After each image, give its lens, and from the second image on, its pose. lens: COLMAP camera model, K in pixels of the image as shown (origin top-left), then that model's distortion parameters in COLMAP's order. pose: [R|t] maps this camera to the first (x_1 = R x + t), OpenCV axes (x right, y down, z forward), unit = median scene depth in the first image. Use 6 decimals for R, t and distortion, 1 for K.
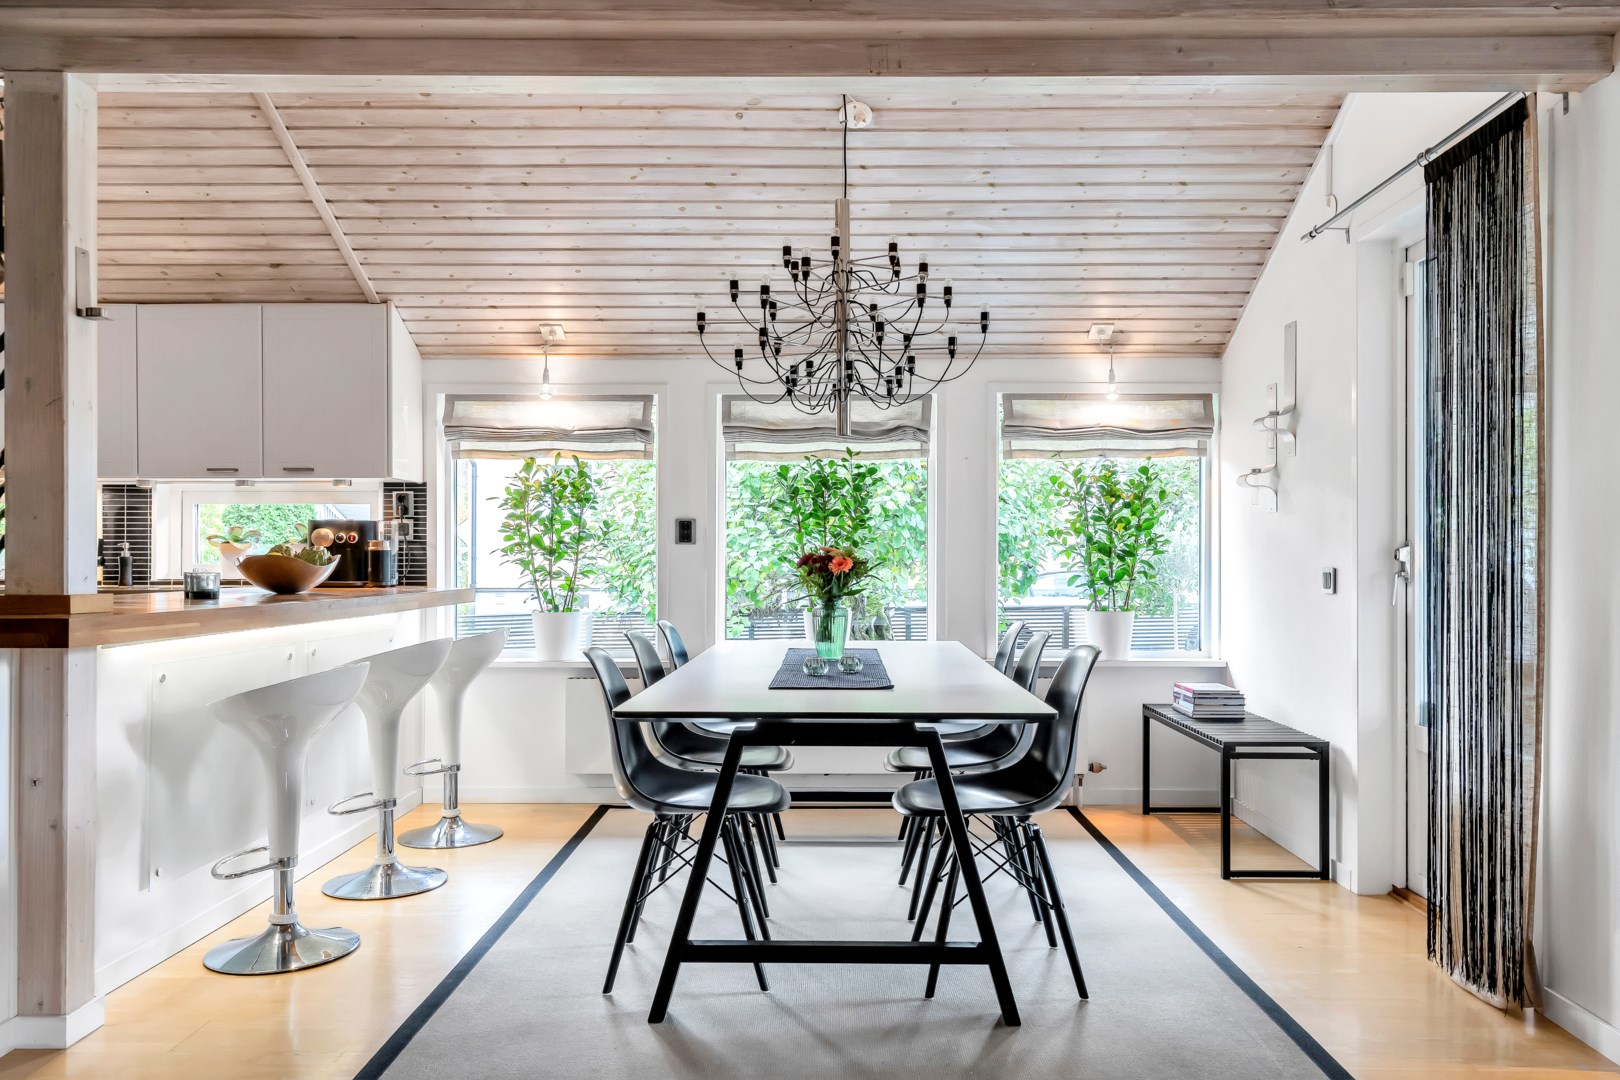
lens RADIAL K [[1190.1, 0, 829.5], [0, 1190.1, 555.5], [0, 0, 1]] dist [0.013260, -0.001292]
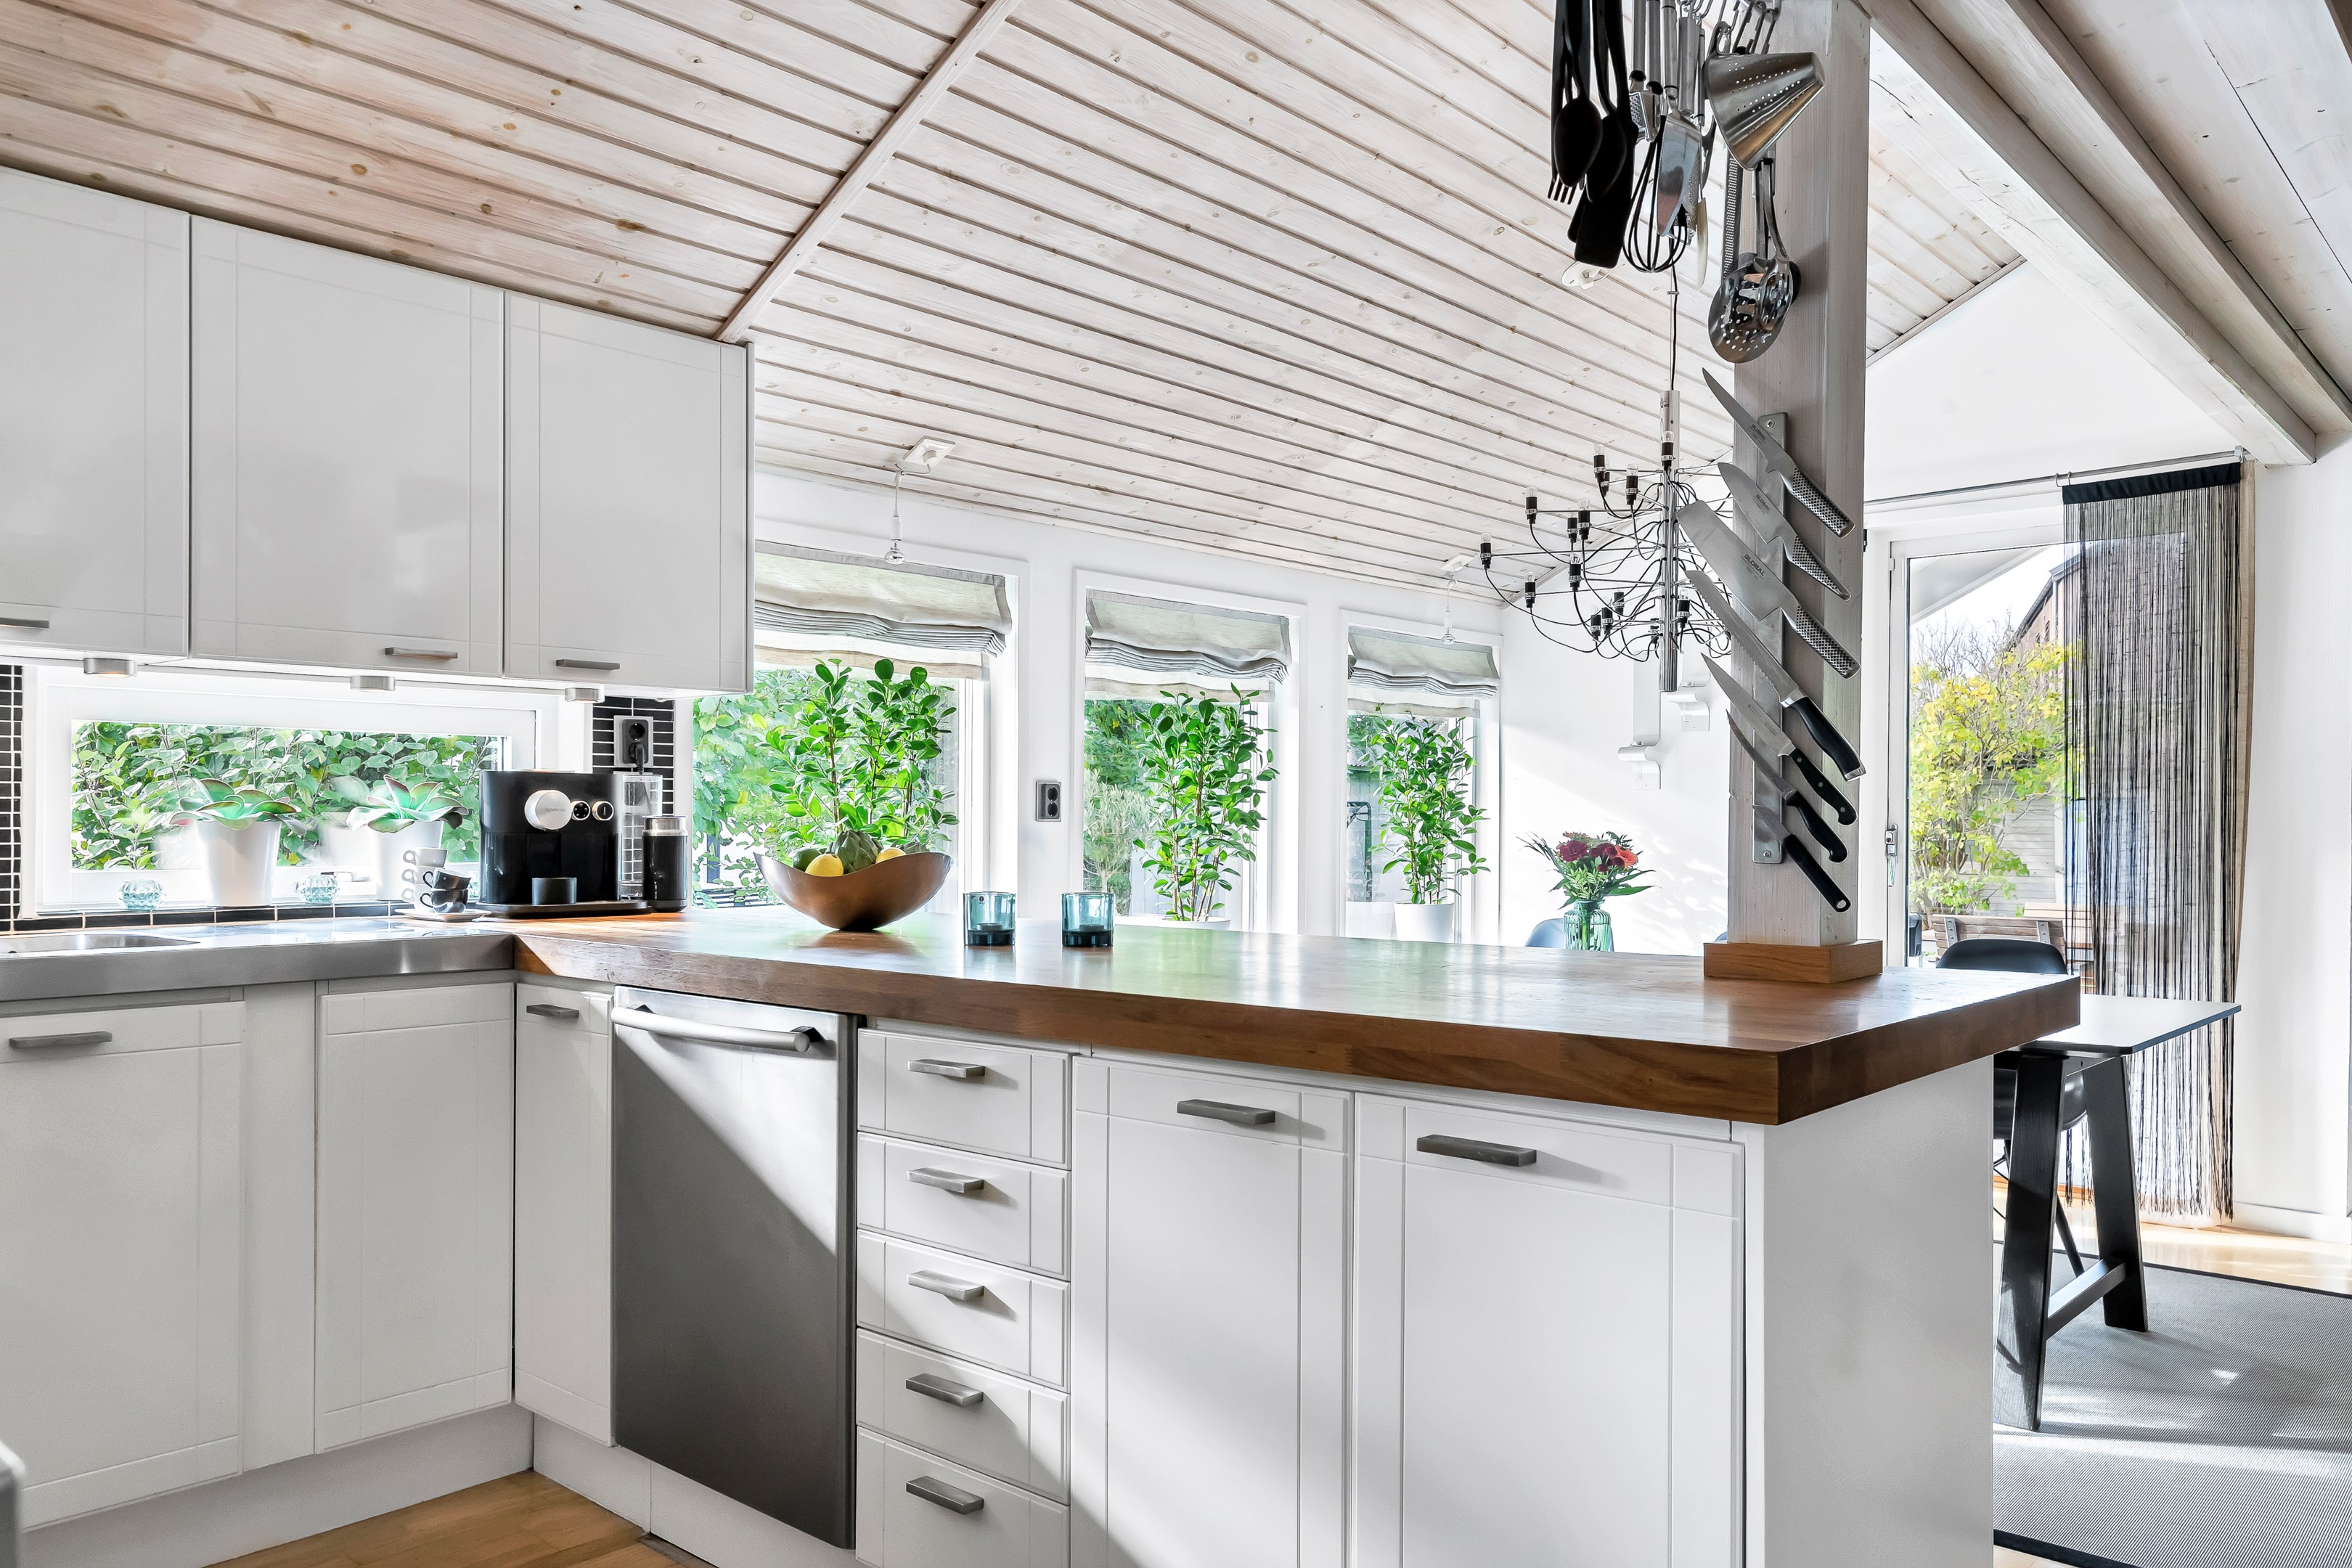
lens RADIAL K [[1631.8, 0, 1209.8], [0, 1631.8, 813.8], [0, 0, 1]] dist [0.010290, 0.000962]
pose [[0.661018, 0.002276, 0.750367, -0.713400], [-0.004718, 0.999988, 0.001124, -0.014887], [-0.750355, -0.004283, 0.661021, 0.368770]]
